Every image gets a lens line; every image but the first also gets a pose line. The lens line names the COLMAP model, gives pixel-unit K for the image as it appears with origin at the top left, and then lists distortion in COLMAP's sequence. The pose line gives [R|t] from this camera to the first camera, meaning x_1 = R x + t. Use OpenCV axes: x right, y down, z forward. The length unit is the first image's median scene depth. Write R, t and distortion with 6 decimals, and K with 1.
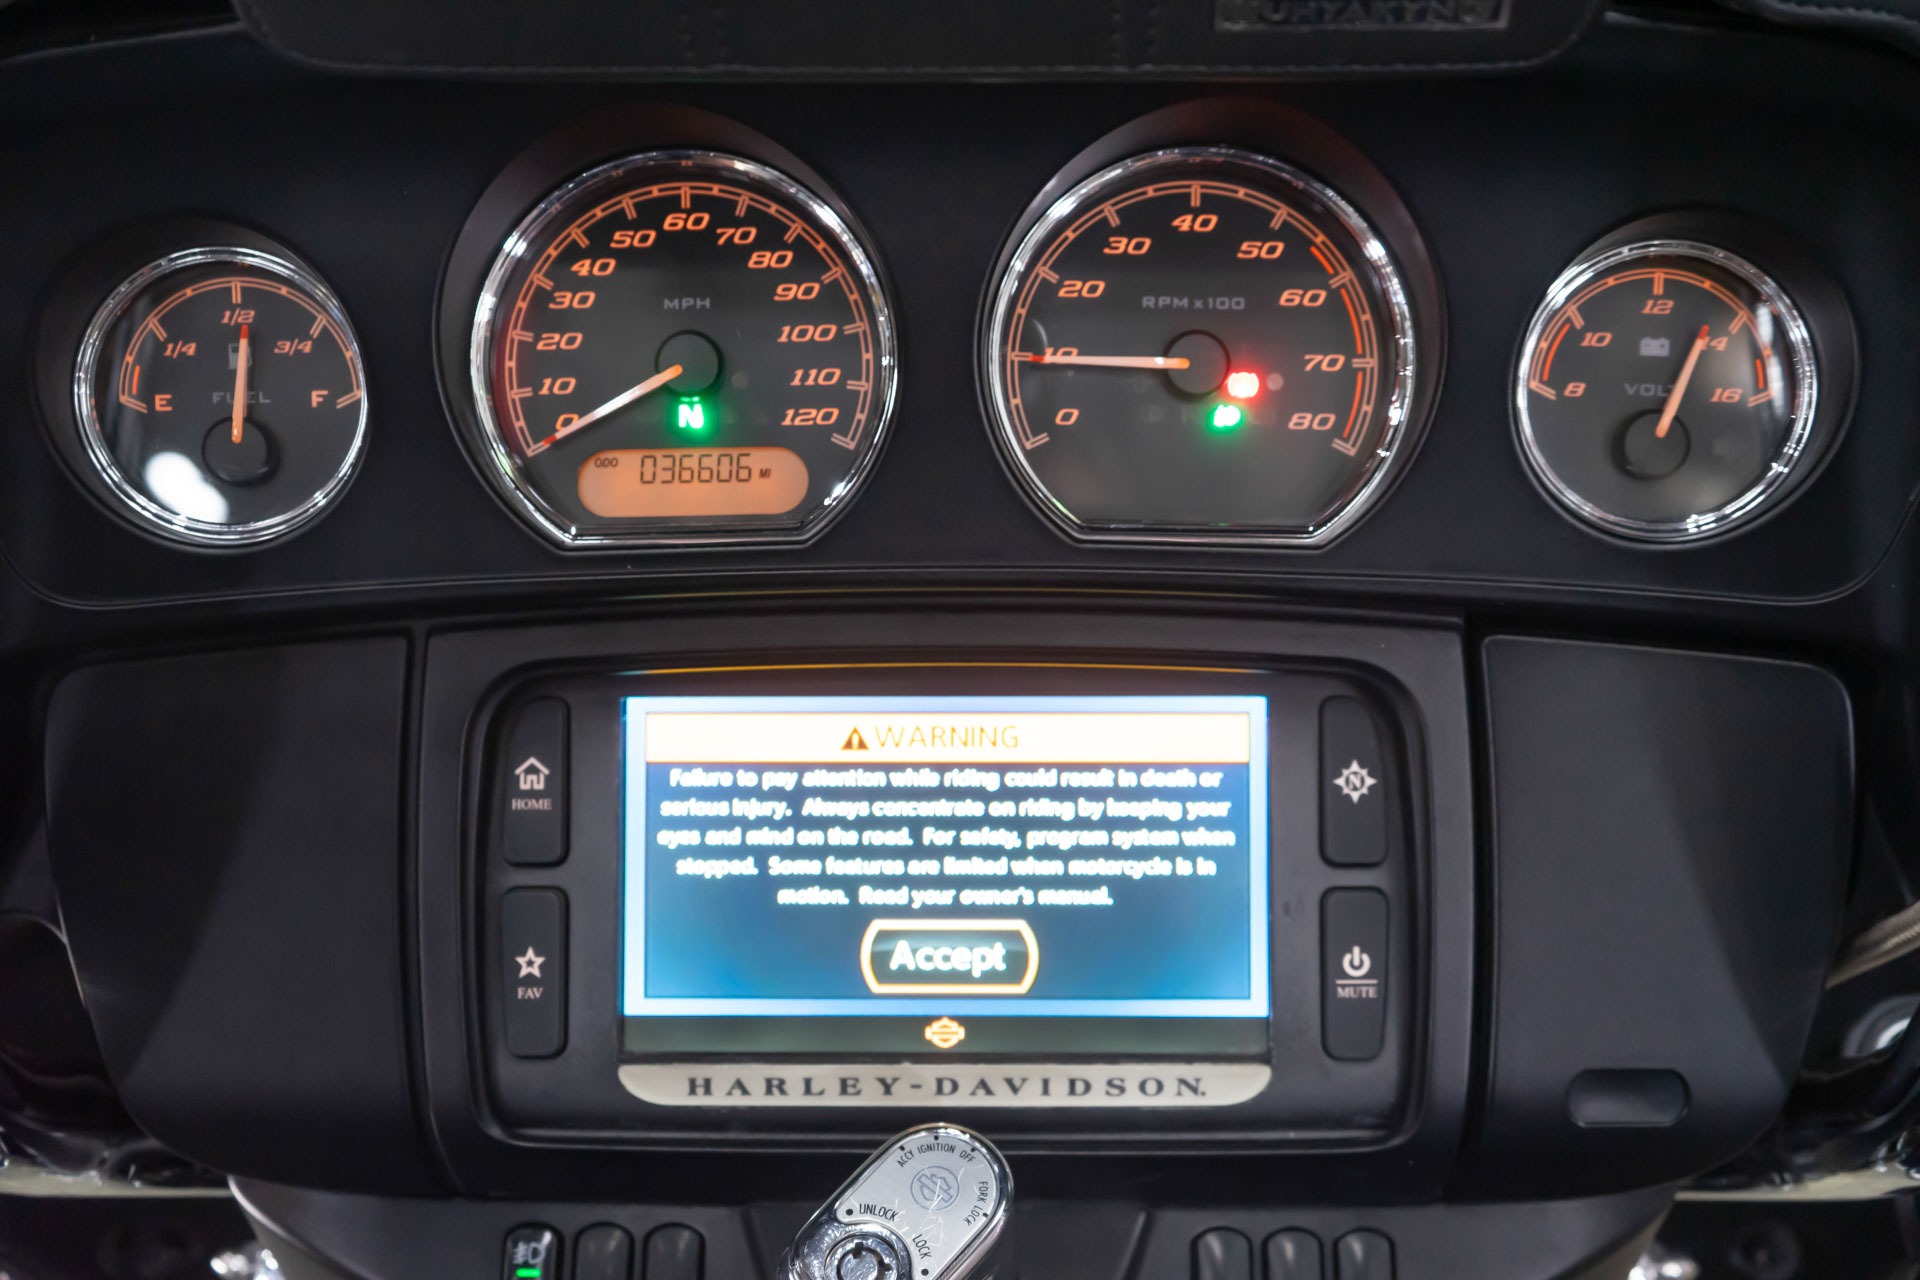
lens RADIAL K [[2084.3, 0, 971.1], [0, 2084.3, 649.6], [0, 0, 1]] dist [0.008893, 0.000000]
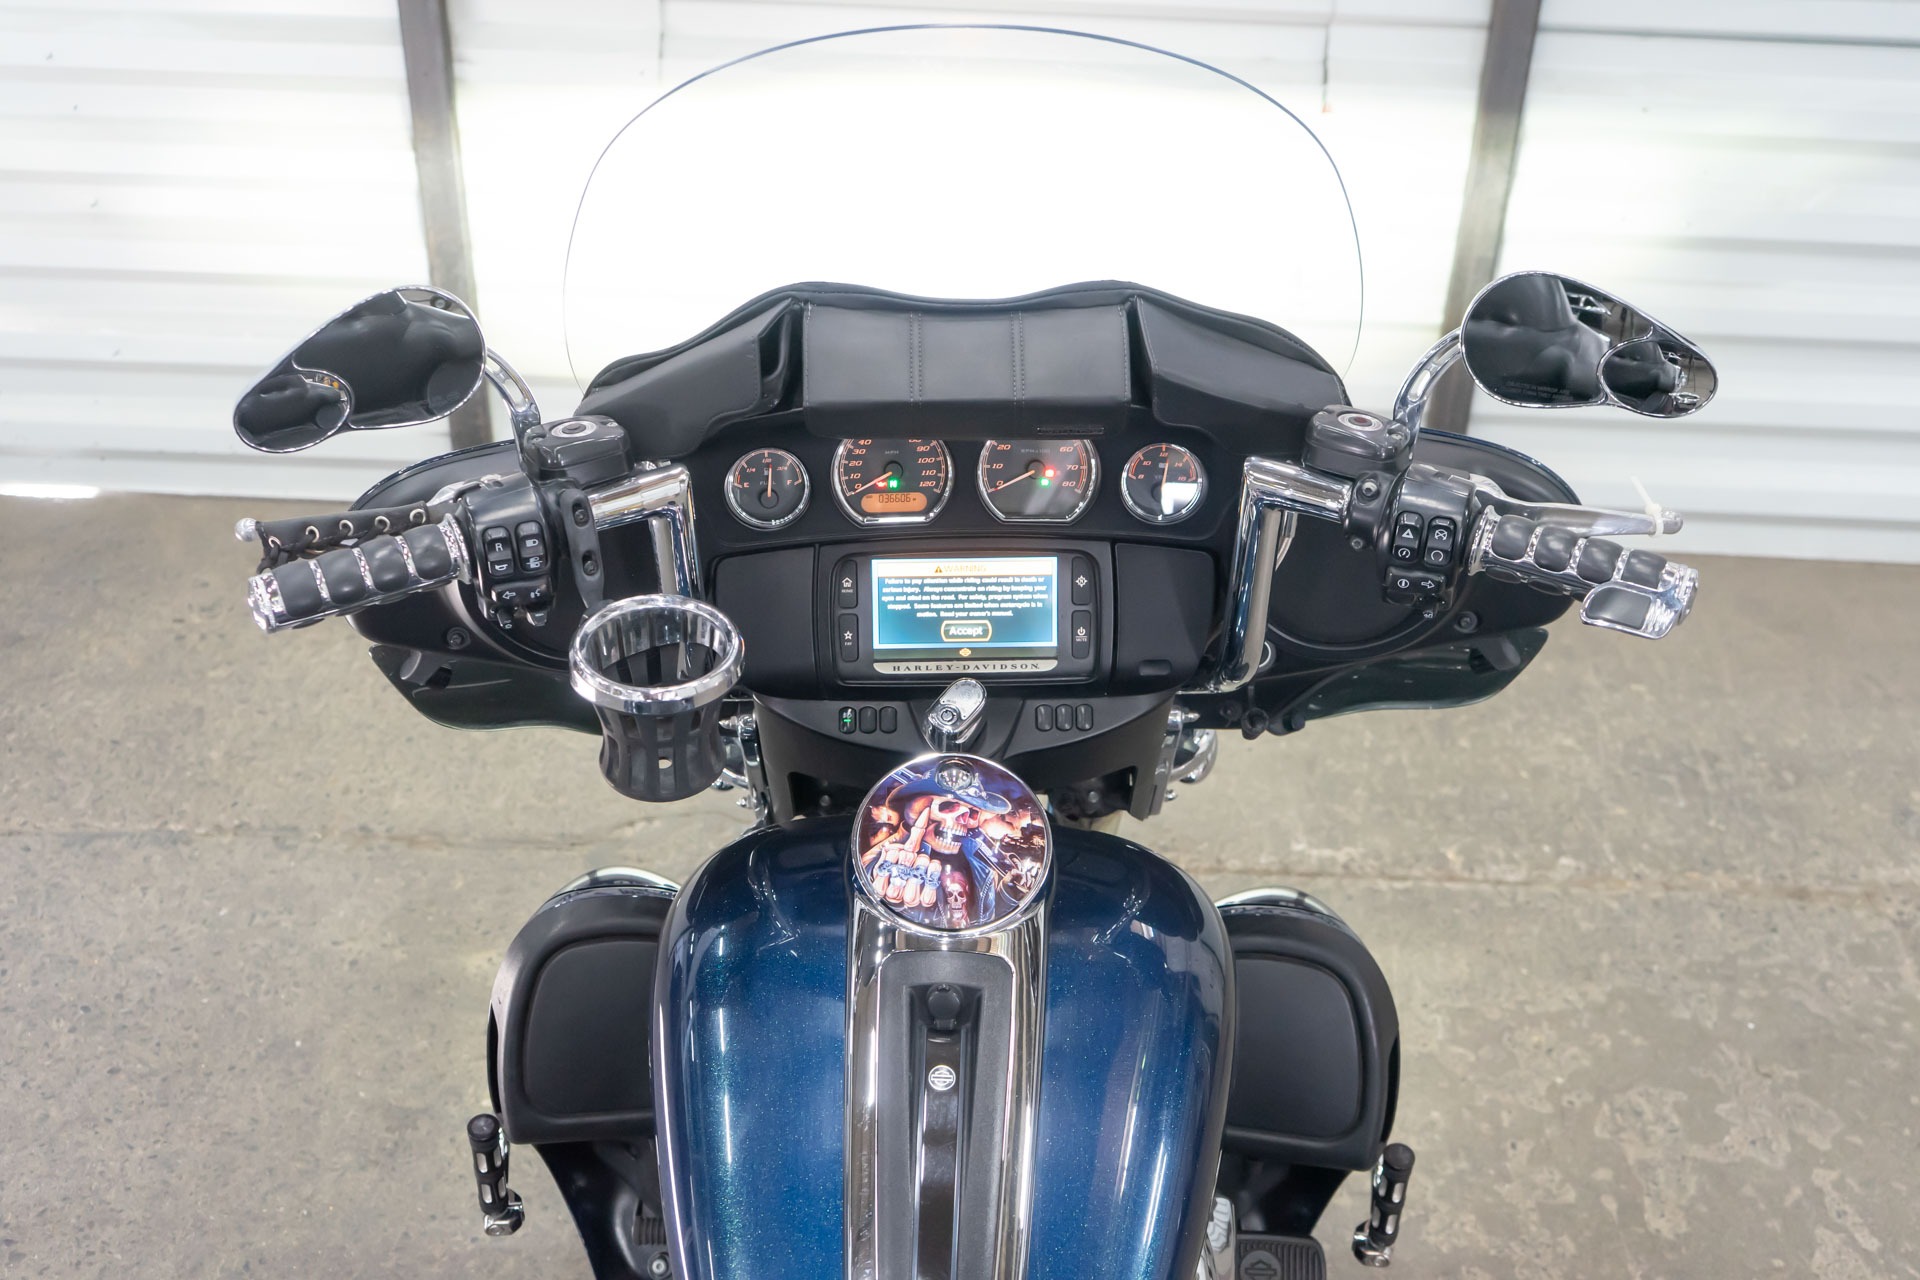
lens RADIAL K [[1934.4, 0, 958.9], [0, 1934.4, 636.6], [0, 0, 1]] dist [-0.003358, 0.000000]
pose [[0.998757, -0.018356, 0.046342, -0.173296], [0.007543, 0.974678, 0.223487, -0.567670], [-0.049271, -0.222860, 0.973605, -2.156260]]
